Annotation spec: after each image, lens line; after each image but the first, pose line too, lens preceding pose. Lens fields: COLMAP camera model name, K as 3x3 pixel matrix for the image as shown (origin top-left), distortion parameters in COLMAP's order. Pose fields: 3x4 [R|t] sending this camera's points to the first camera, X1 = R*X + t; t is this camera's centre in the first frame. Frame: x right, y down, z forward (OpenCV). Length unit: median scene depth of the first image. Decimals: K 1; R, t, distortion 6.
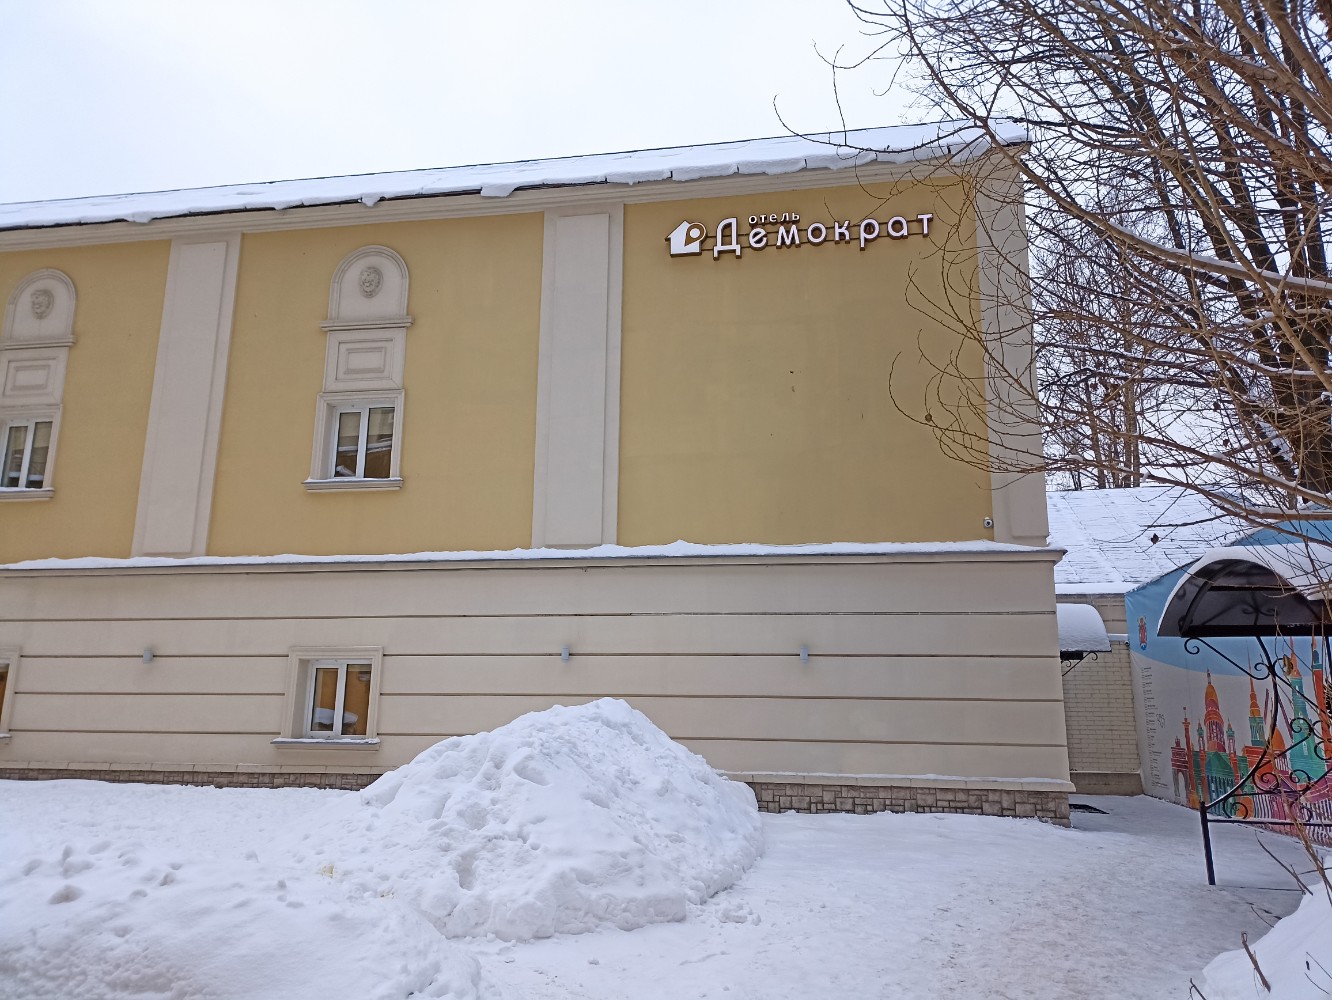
lens RADIAL K [[948.4, 0, 666.0], [0, 948.4, 500.0], [0, 0, 1]] dist [0.029134, 0.000012]
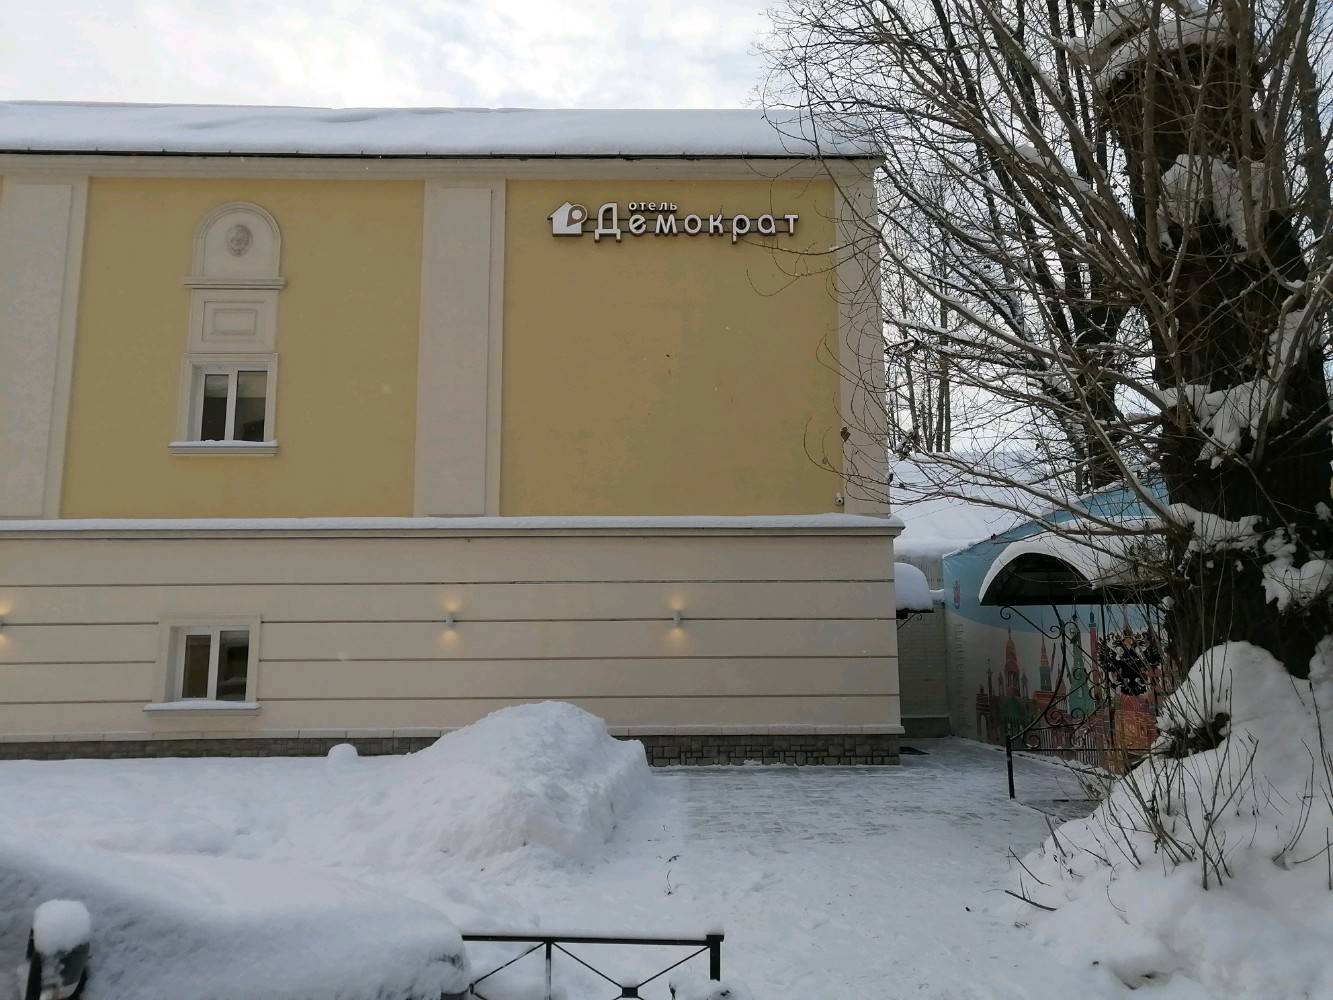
lens RADIAL K [[1009.9, 0, 666.5], [0, 1009.9, 500.0], [0, 0, 1]] dist [-0.000947, 0.001140]
pose [[0.981497, 0.014607, 0.190917, -0.080927], [-0.024783, 0.998390, 0.051023, -0.029700], [-0.189865, -0.054810, 0.980279, -0.115799]]
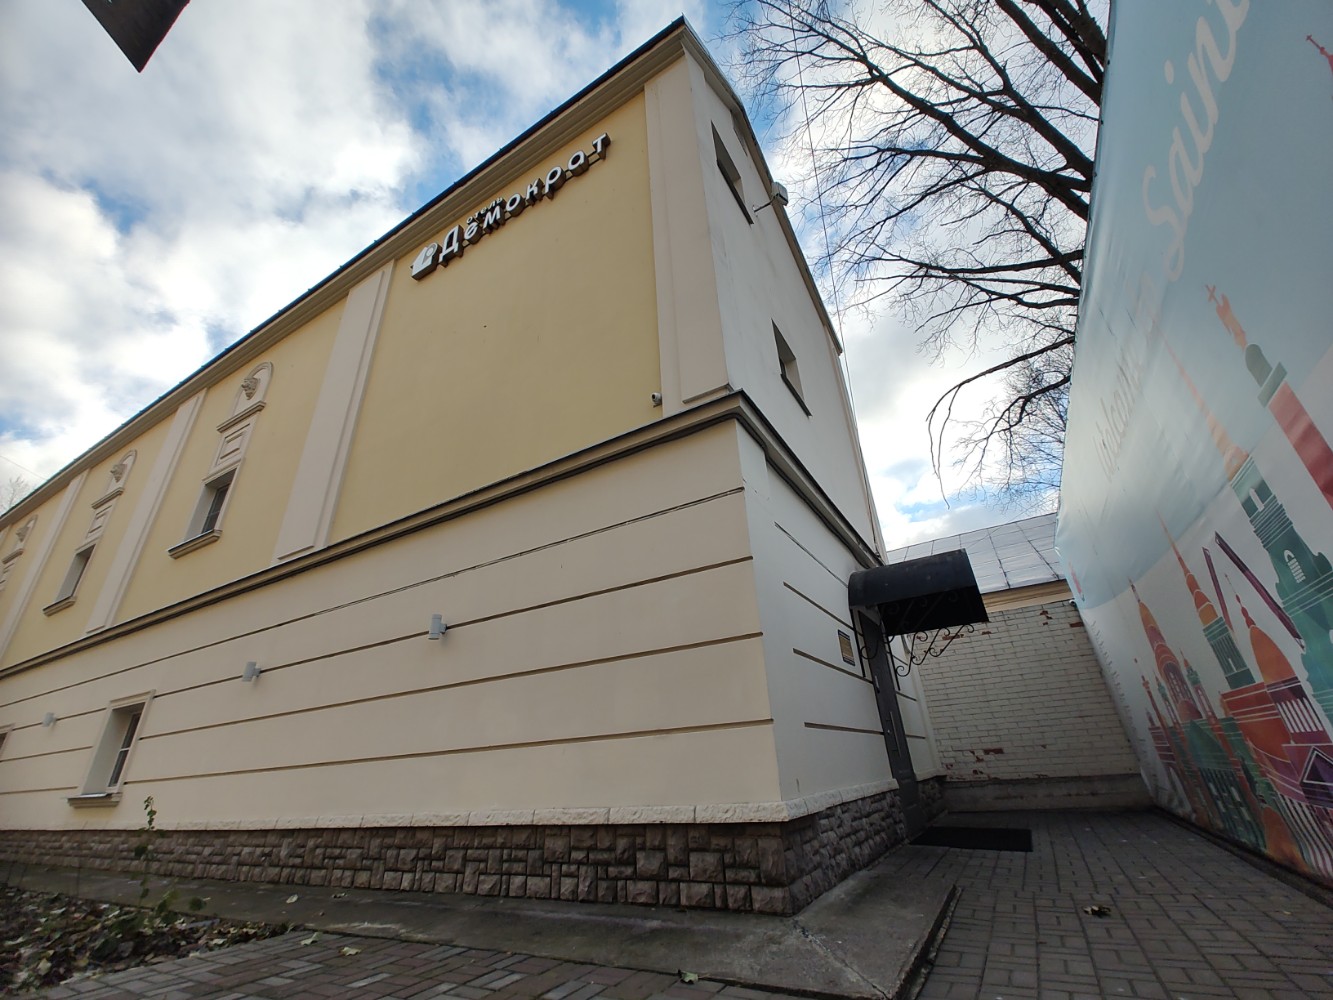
lens RADIAL K [[545.2, 0, 666.5], [0, 545.2, 500.0], [0, 0, 1]] dist [0.001544, 0.000042]
pose [[0.942837, -0.200659, -0.266070, 0.394622], [0.132995, 0.958629, -0.251681, 0.177459], [0.305565, 0.201908, 0.930518, 0.581415]]
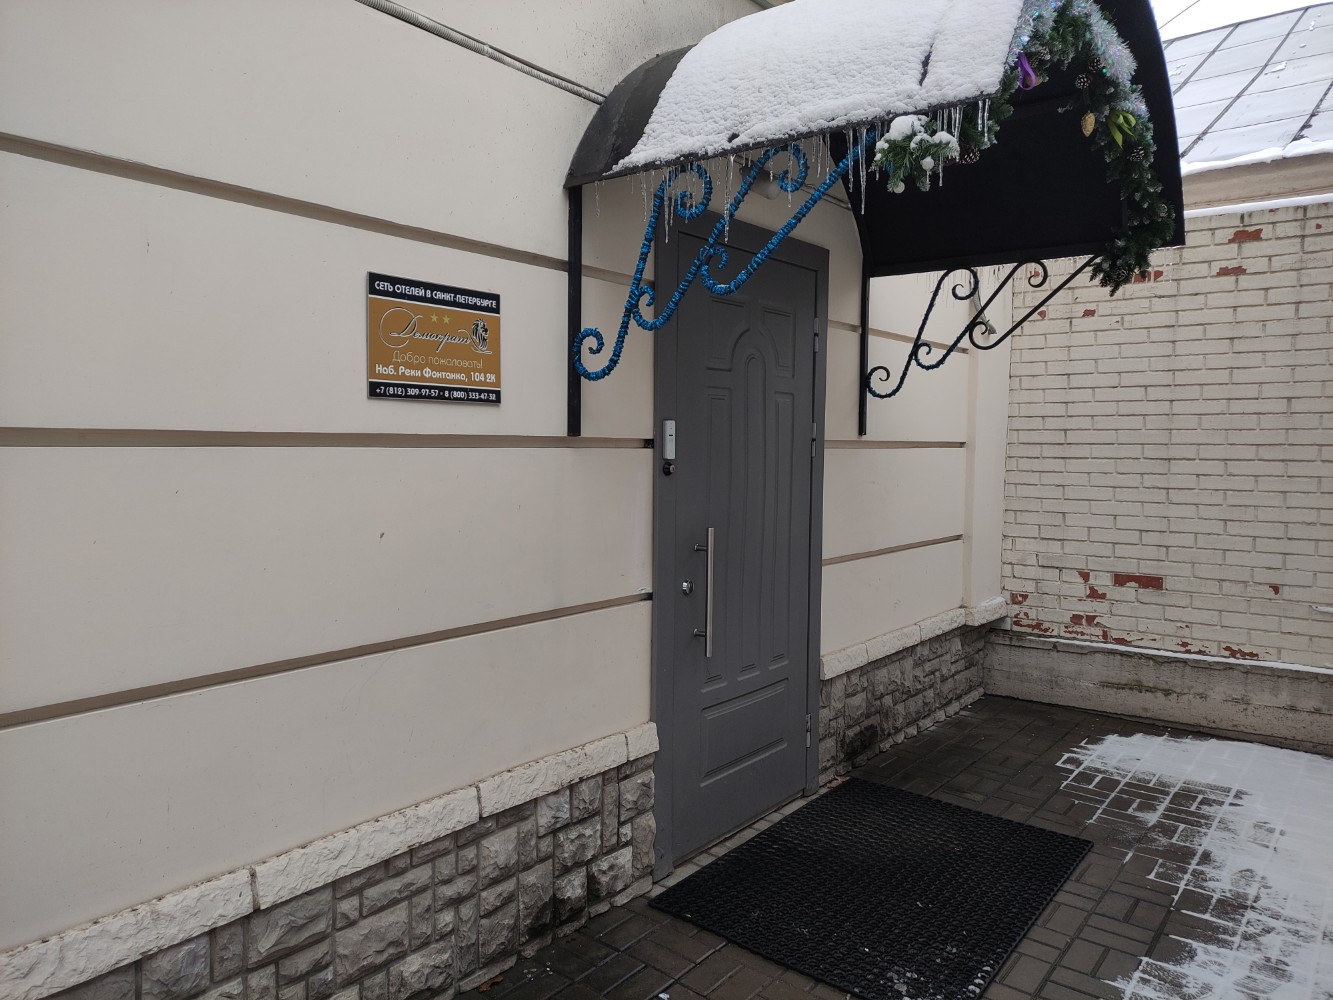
lens RADIAL K [[955.6, 0, 666.5], [0, 955.6, 500.0], [0, 0, 1]] dist [0.008416, 0.002251]
pose [[0.899289, 0.028809, -0.436404, 0.475439], [0.094467, 0.961478, 0.258139, 0.181957], [0.427030, -0.273367, 0.861926, 0.784360]]
